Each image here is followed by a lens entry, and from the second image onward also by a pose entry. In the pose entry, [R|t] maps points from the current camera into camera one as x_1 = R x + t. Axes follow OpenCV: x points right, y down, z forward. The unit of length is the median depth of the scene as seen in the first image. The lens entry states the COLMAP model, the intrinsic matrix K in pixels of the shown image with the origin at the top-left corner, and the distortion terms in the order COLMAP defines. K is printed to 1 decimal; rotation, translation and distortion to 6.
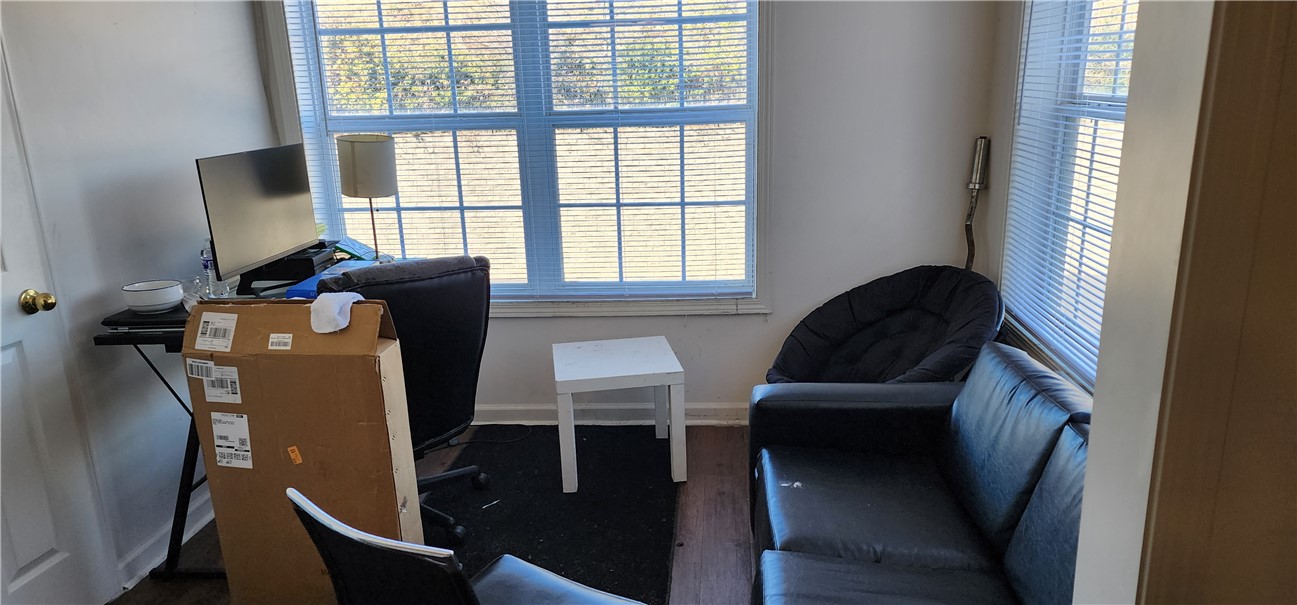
lens RADIAL K [[830.6, 0, 648.5], [0, 830.6, 302.5], [0, 0, 1]] dist [0.101266, -0.052936]
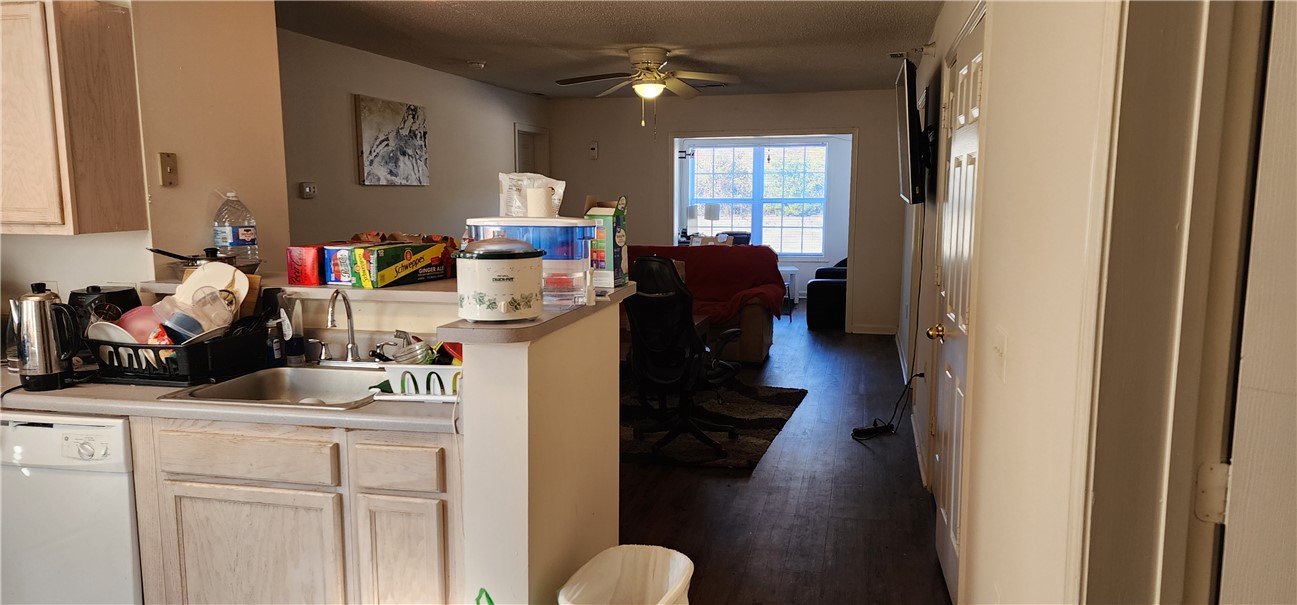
lens RADIAL K [[859.4, 0, 647.6], [0, 859.4, 292.5], [0, 0, 1]] dist [0.023967, -0.002301]
pose [[0.986669, 0.051091, -0.154515, -0.022250], [-0.070022, 0.990342, -0.119668, 0.560323], [0.146909, 0.128892, 0.980716, -2.266015]]
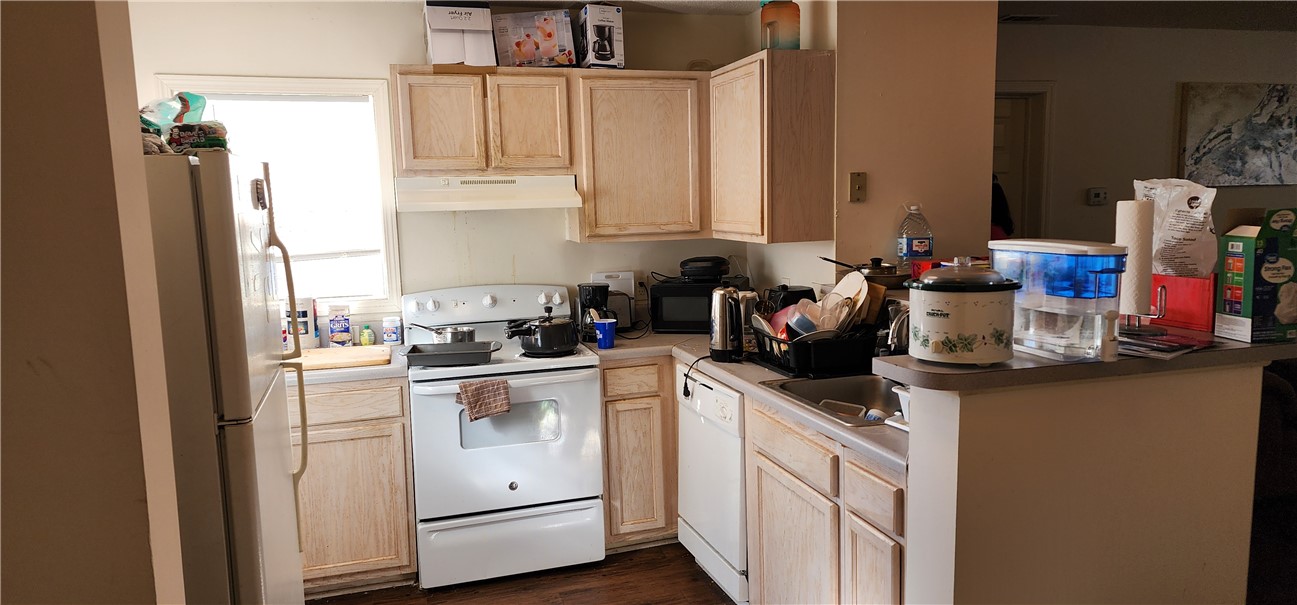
lens RADIAL K [[830.6, 0, 648.5], [0, 830.6, 302.5], [0, 0, 1]] dist [0.101266, -0.052936]
pose [[0.388988, 0.135859, -0.911170, 0.160133], [-0.218937, 0.974362, 0.051815, 0.497789], [0.894849, 0.179334, 0.408760, -2.077717]]
